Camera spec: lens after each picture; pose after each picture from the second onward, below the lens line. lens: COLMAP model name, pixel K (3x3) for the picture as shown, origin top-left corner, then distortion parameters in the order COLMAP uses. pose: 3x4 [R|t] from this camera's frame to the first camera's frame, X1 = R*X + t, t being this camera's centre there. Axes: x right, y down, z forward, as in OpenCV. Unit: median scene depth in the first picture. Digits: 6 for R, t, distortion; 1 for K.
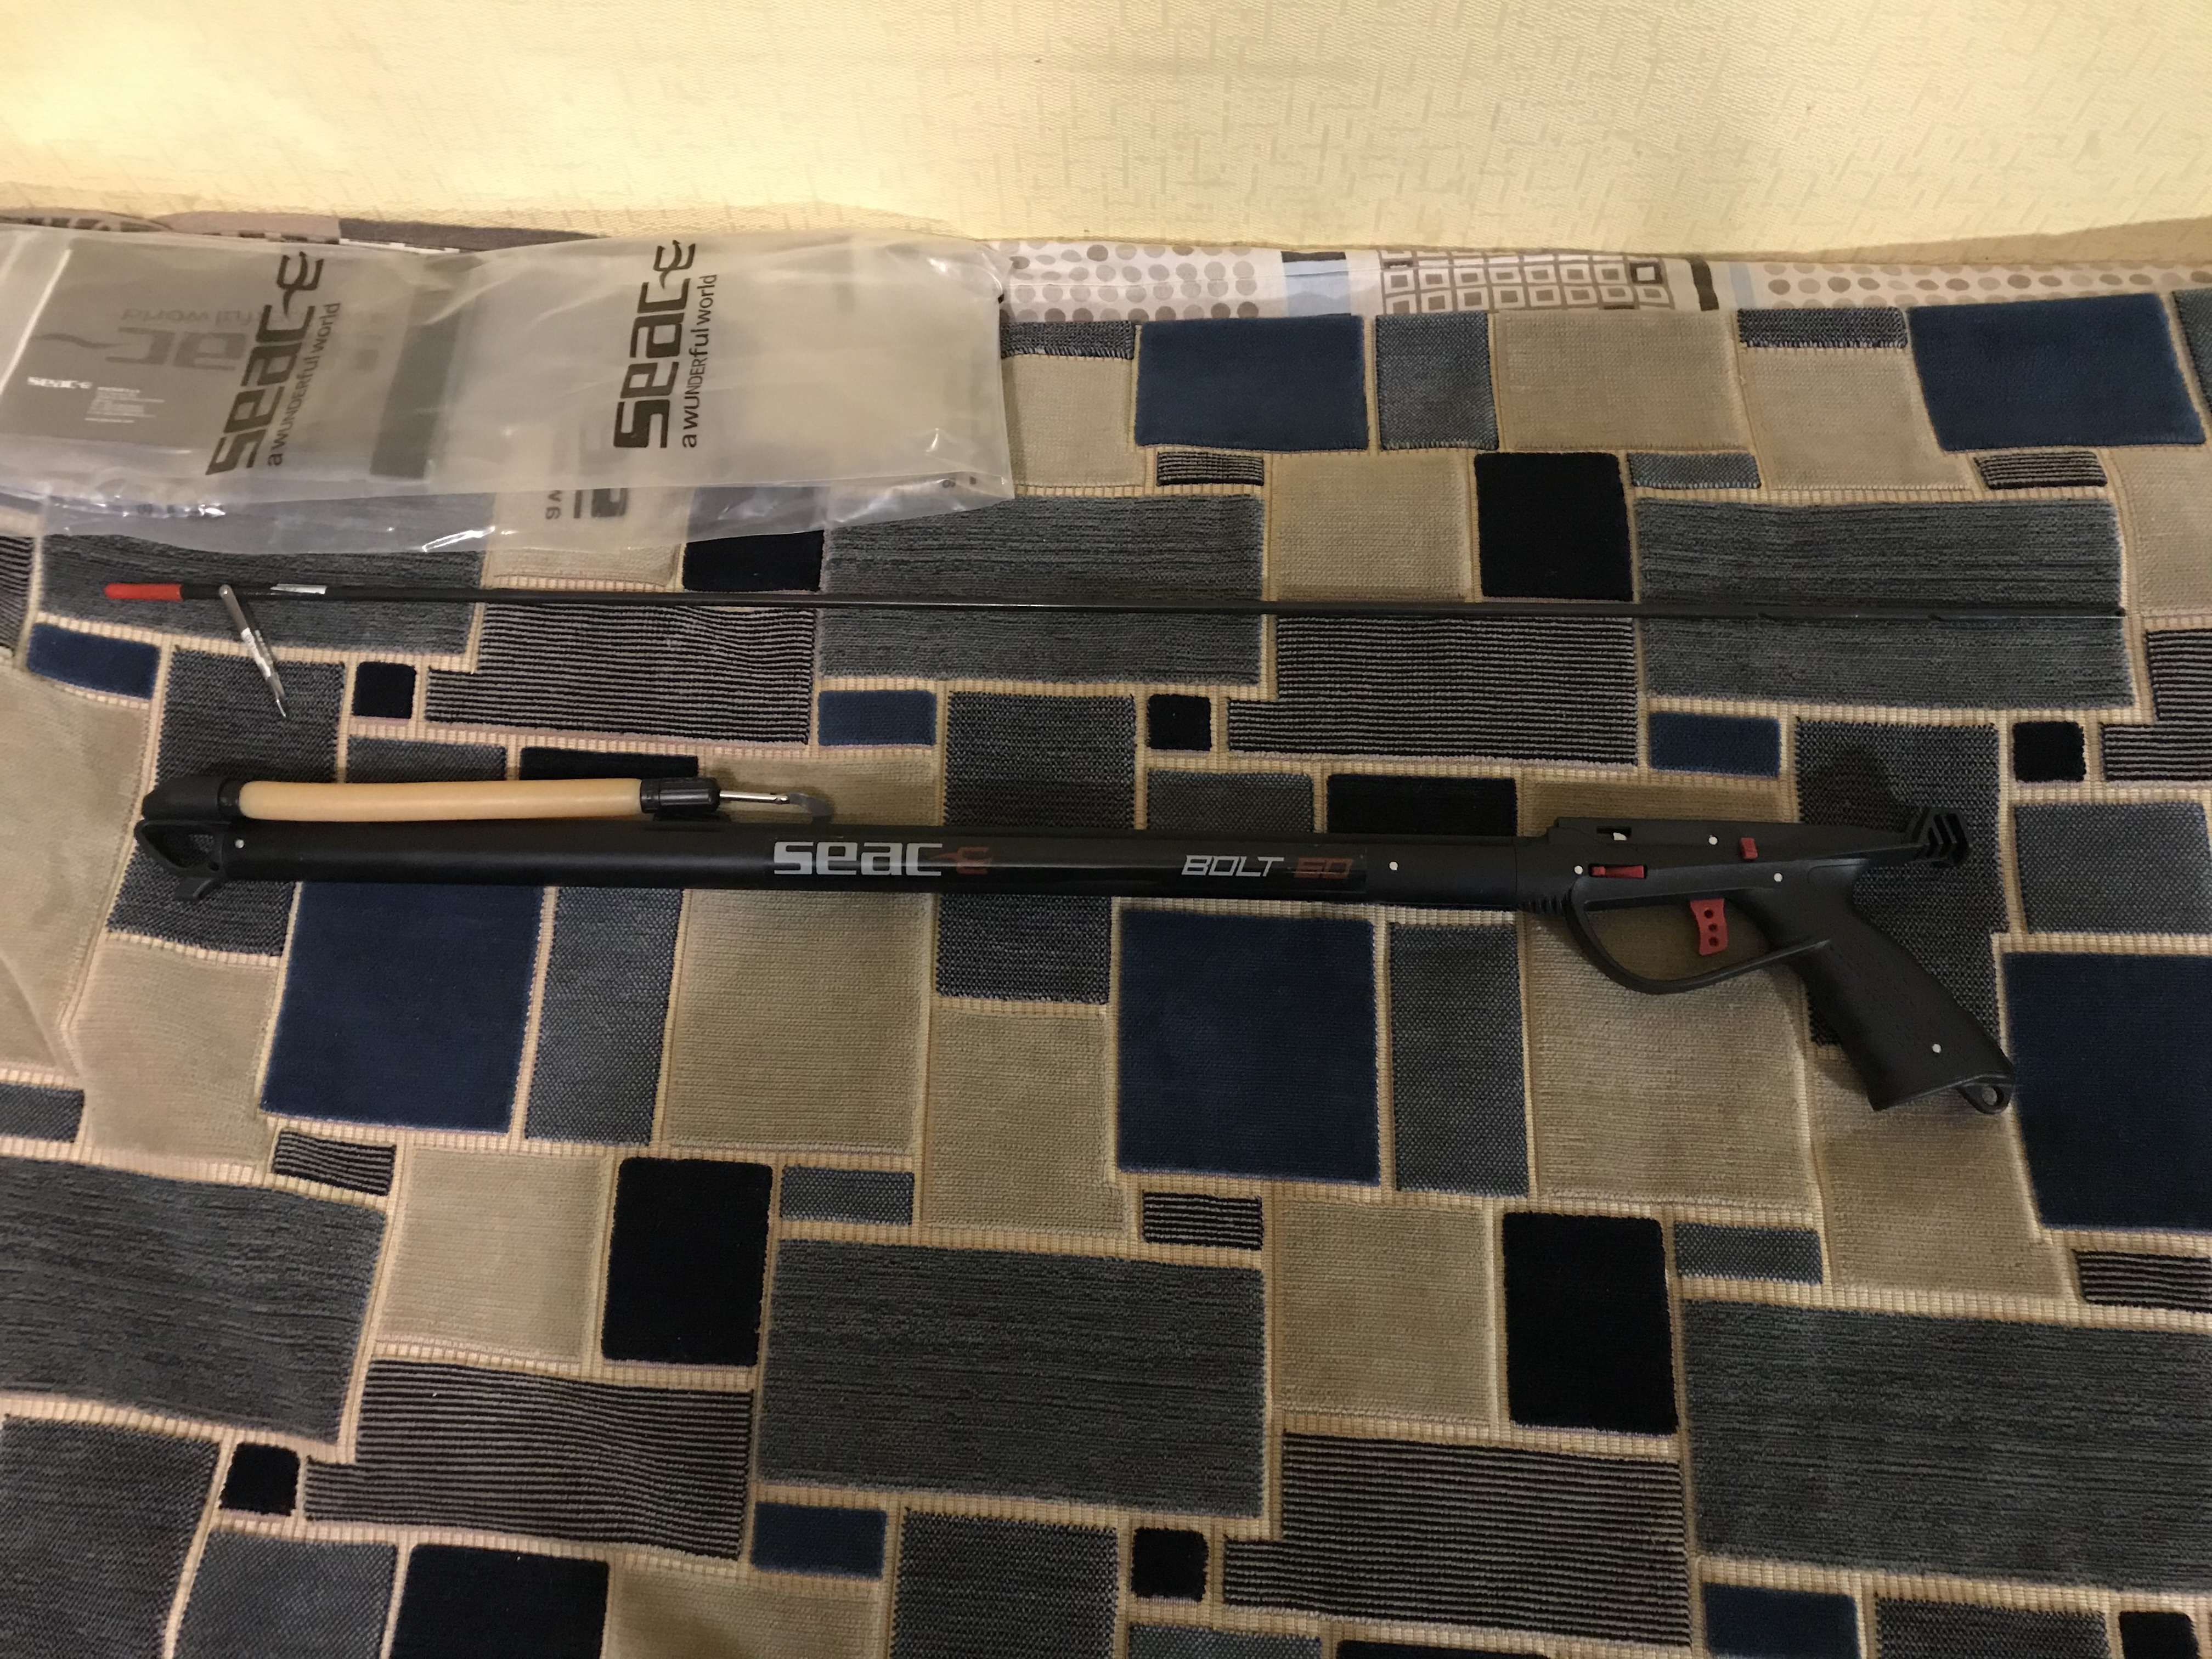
lens RADIAL K [[1827.3, 0, 1106.0], [0, 1827.3, 829.5], [0, 0, 1]] dist [0.036149, -0.006982]
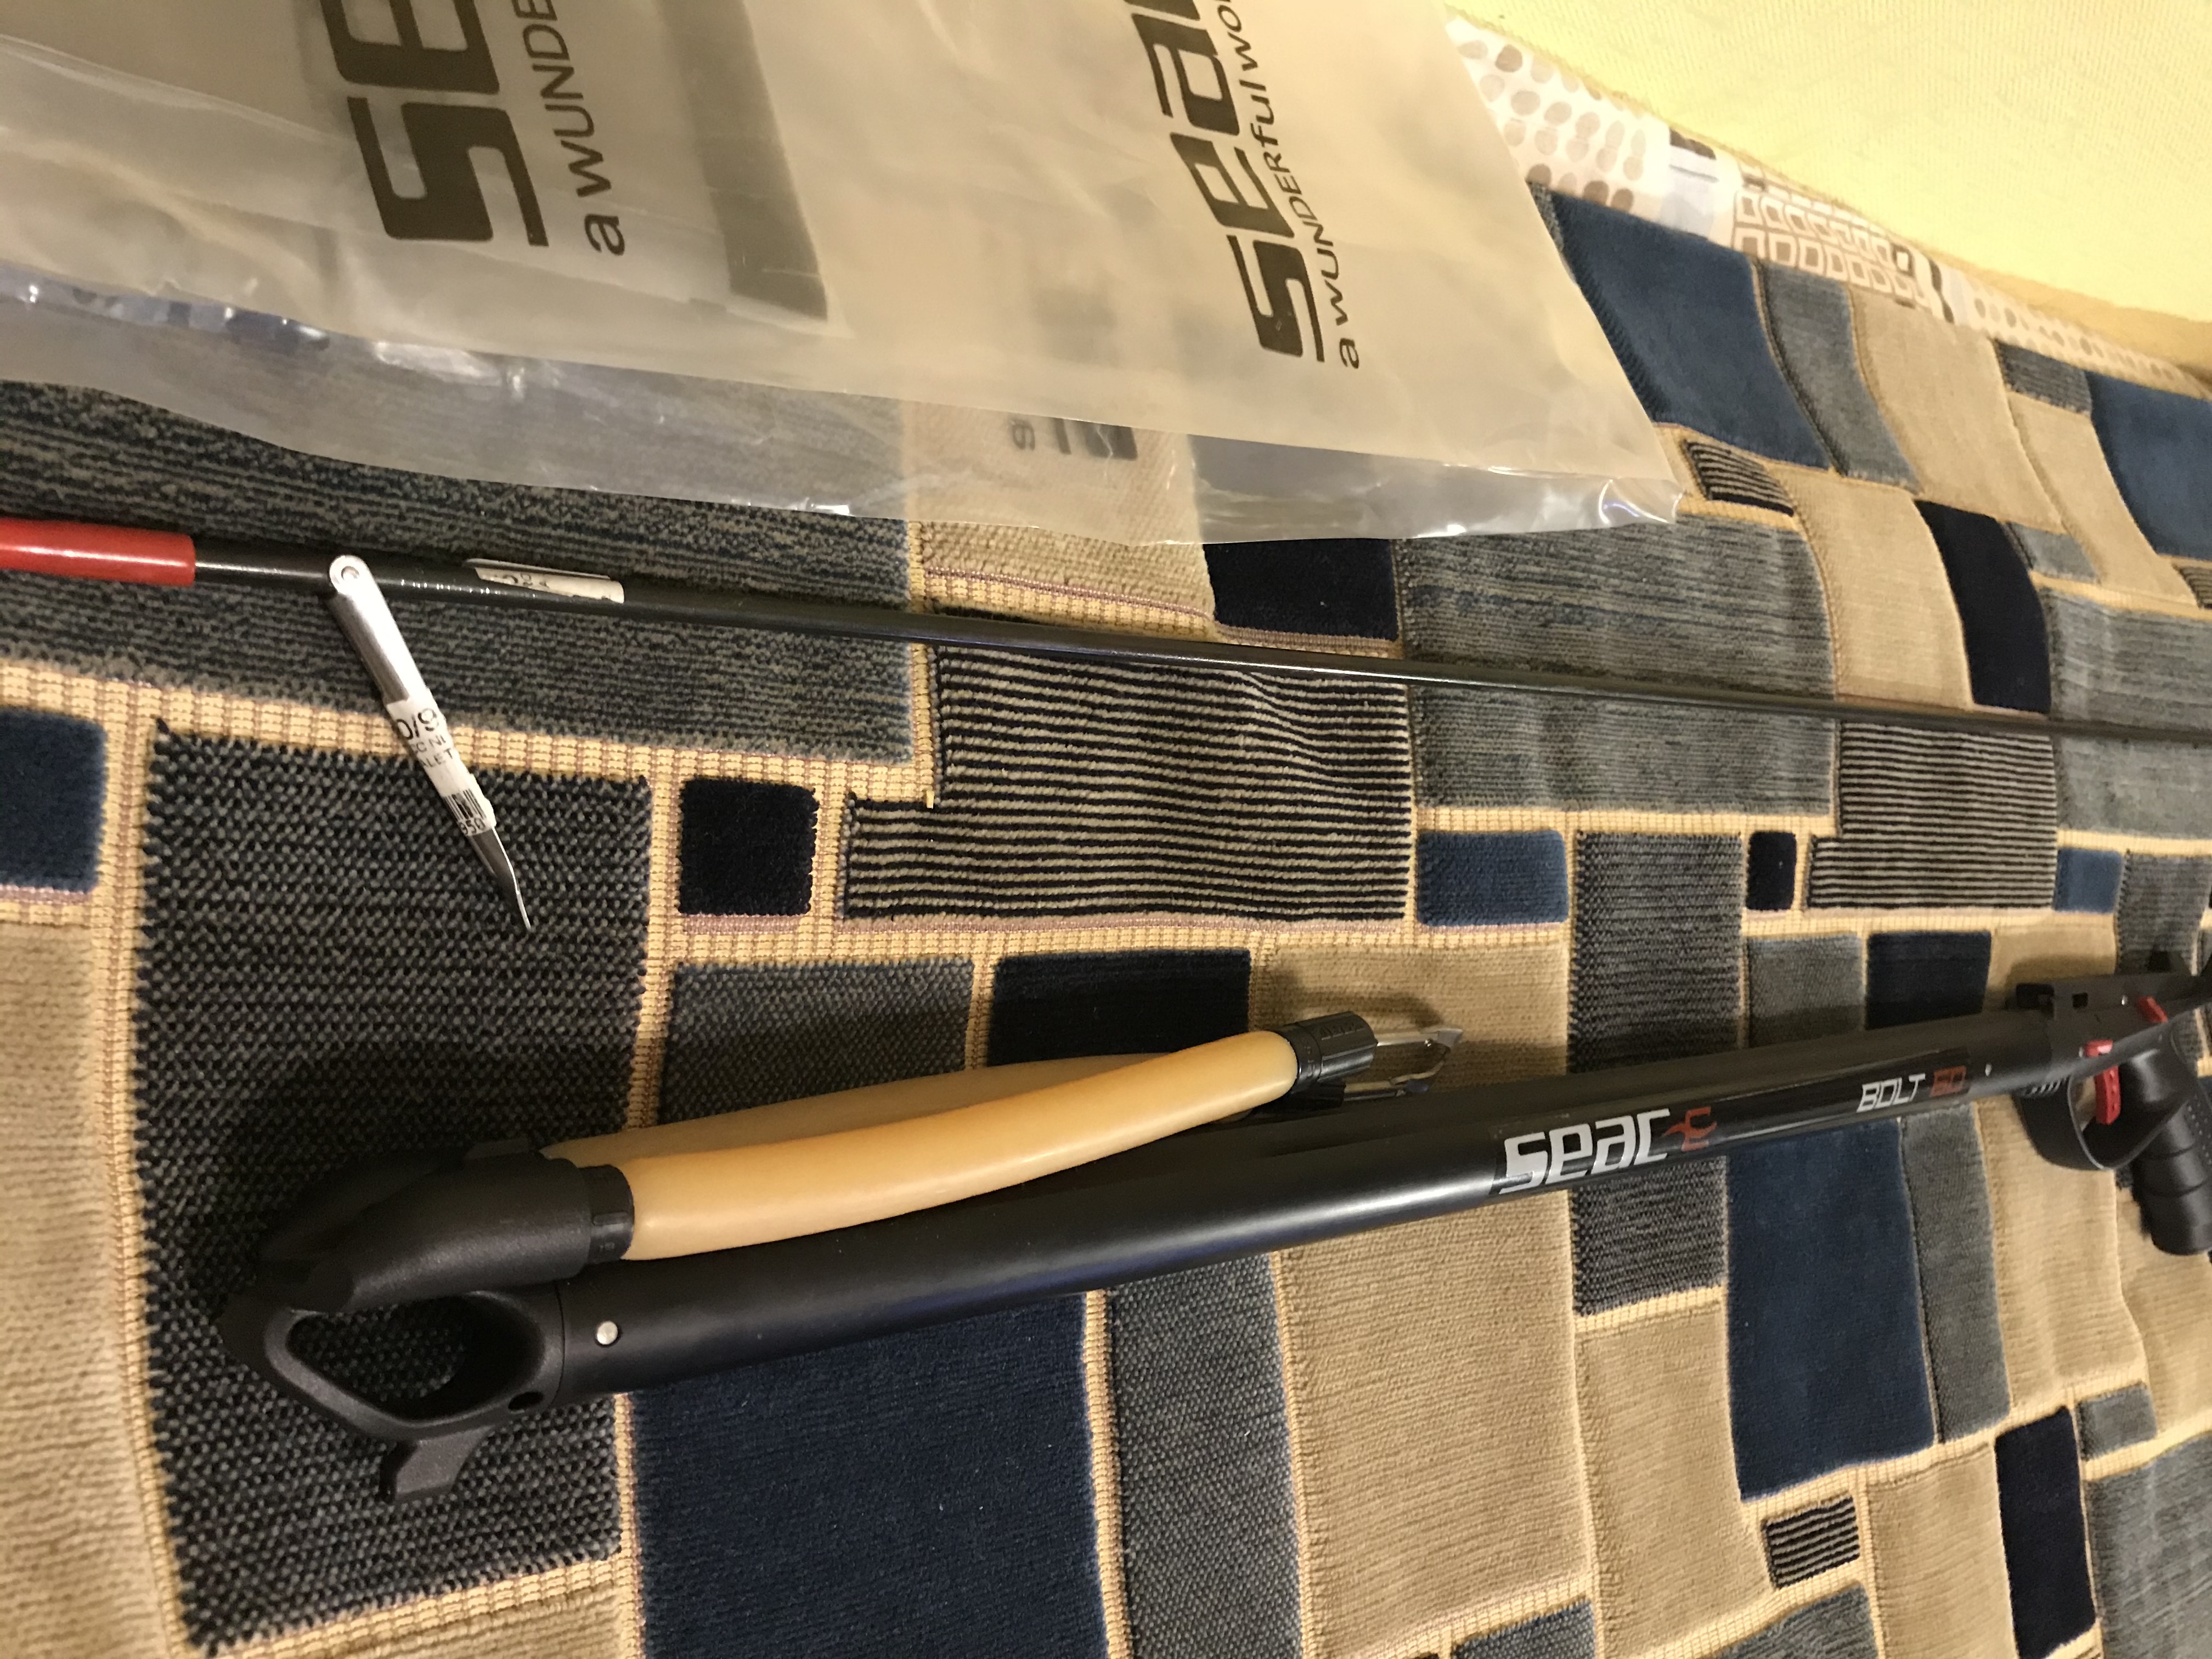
lens RADIAL K [[1827.3, 0, 1106.0], [0, 1827.3, 829.5], [0, 0, 1]] dist [0.036149, -0.006982]
pose [[0.714479, -0.034616, 0.698800, -0.624766], [-0.121415, 0.977487, 0.172560, -0.161119], [-0.689041, -0.208136, 0.694191, 0.661227]]
